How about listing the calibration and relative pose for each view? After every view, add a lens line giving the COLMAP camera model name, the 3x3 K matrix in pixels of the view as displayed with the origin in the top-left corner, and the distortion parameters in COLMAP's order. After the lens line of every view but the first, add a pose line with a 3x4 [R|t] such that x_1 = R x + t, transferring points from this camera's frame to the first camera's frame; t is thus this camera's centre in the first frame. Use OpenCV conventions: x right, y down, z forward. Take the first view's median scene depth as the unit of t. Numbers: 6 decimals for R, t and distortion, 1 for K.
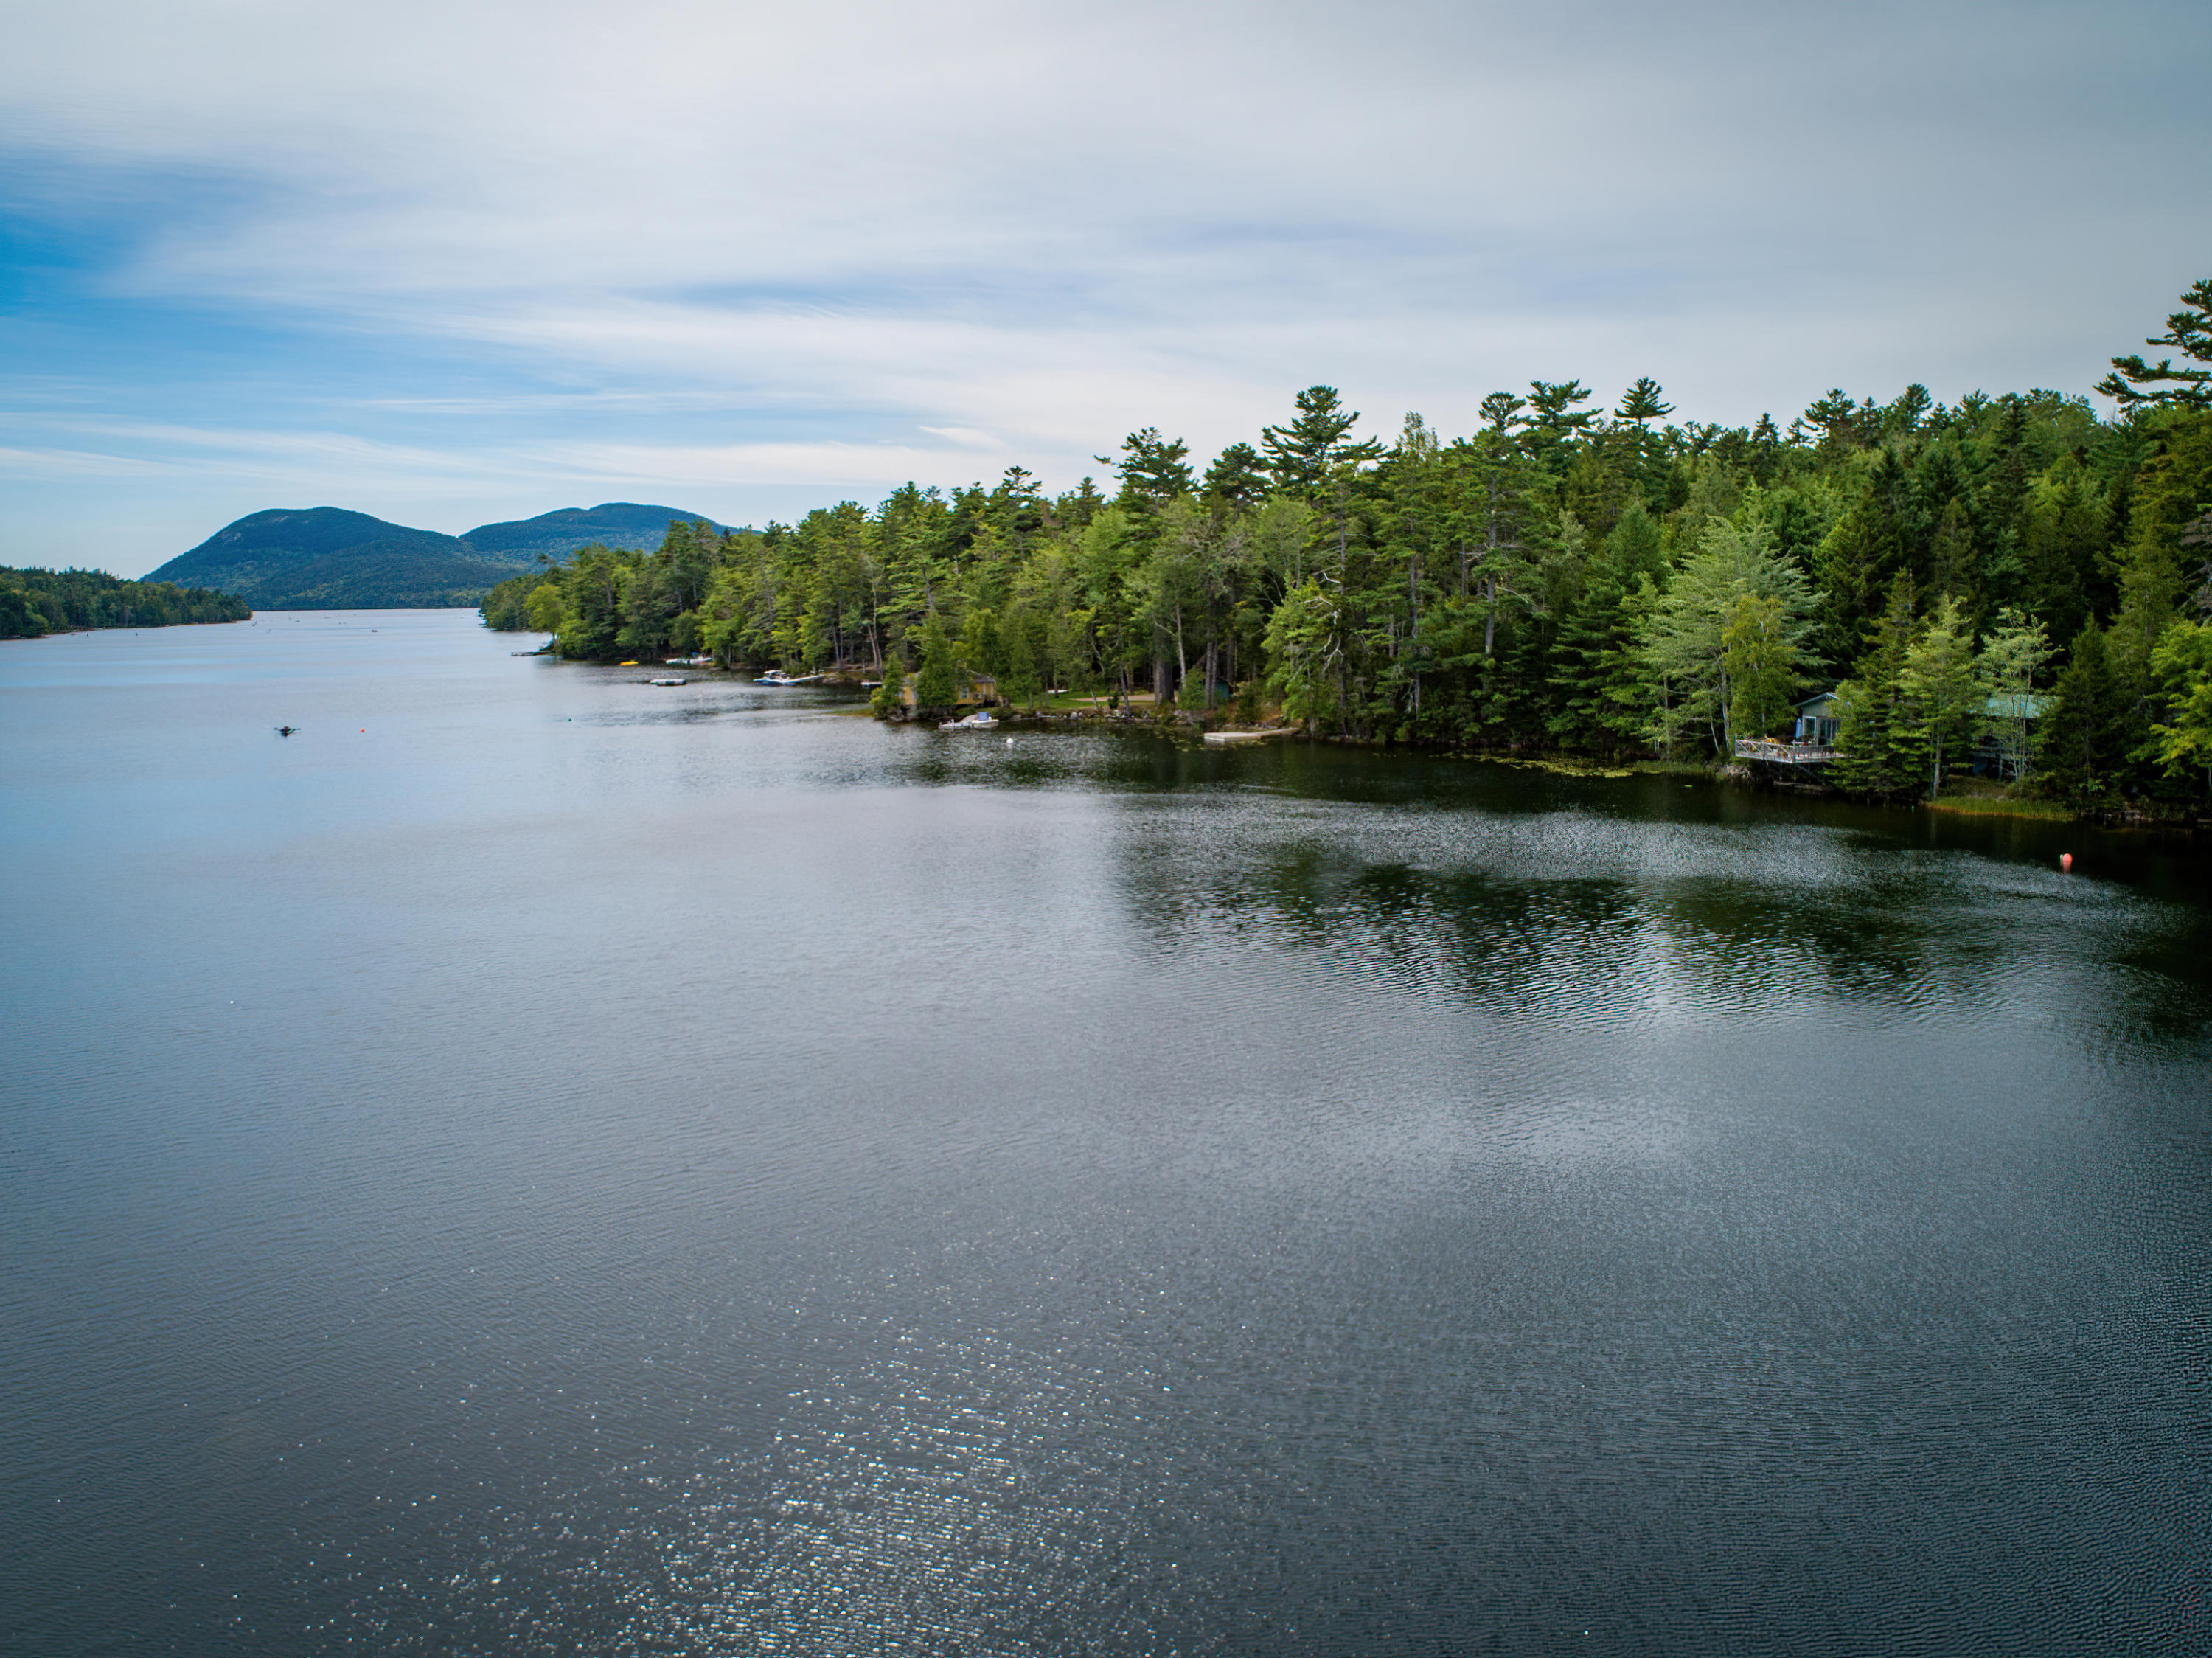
lens RADIAL K [[1558.7, 0, 1111.9], [0, 1558.7, 832.2], [0, 0, 1]] dist [-0.022796, -0.003348]
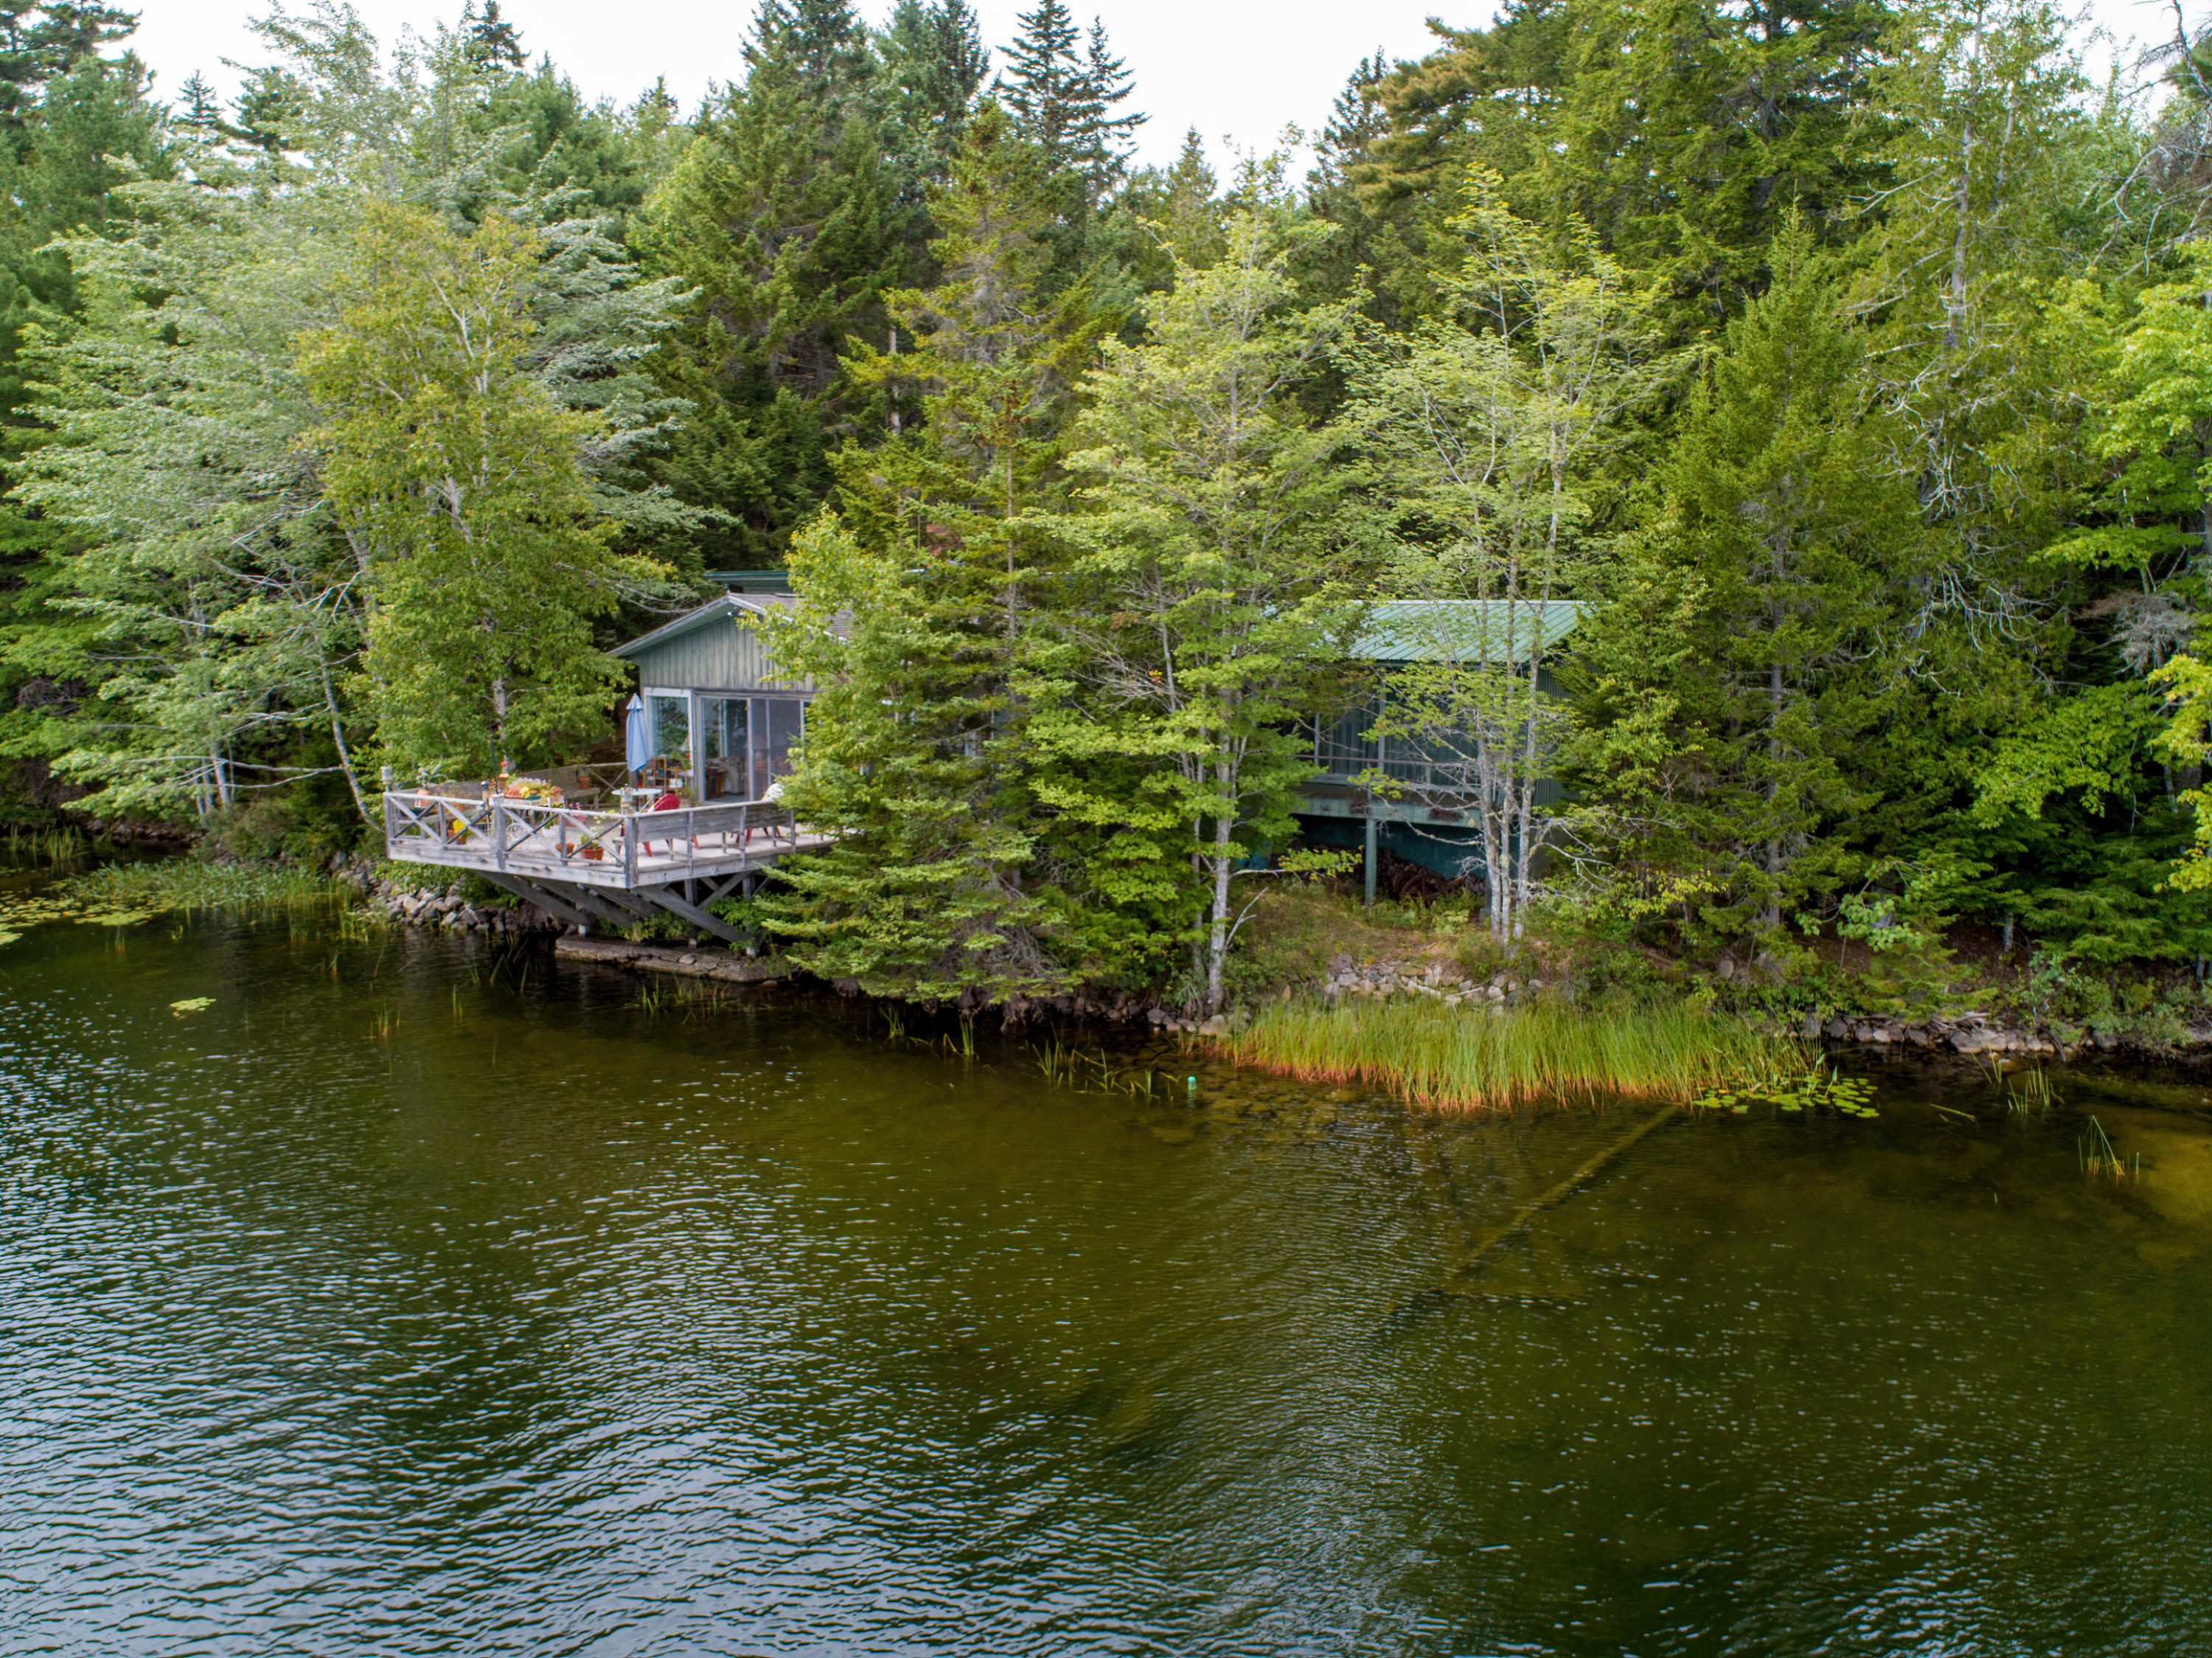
lens RADIAL K [[1558.7, 0, 1110.7], [0, 1558.7, 823.6], [0, 0, 1]] dist [-0.022796, -0.003348]
pose [[0.743960, -0.063072, 0.665240, 0.334278], [0.076837, 0.997007, 0.008598, -0.049199], [-0.663791, 0.044718, 0.746580, 0.768069]]
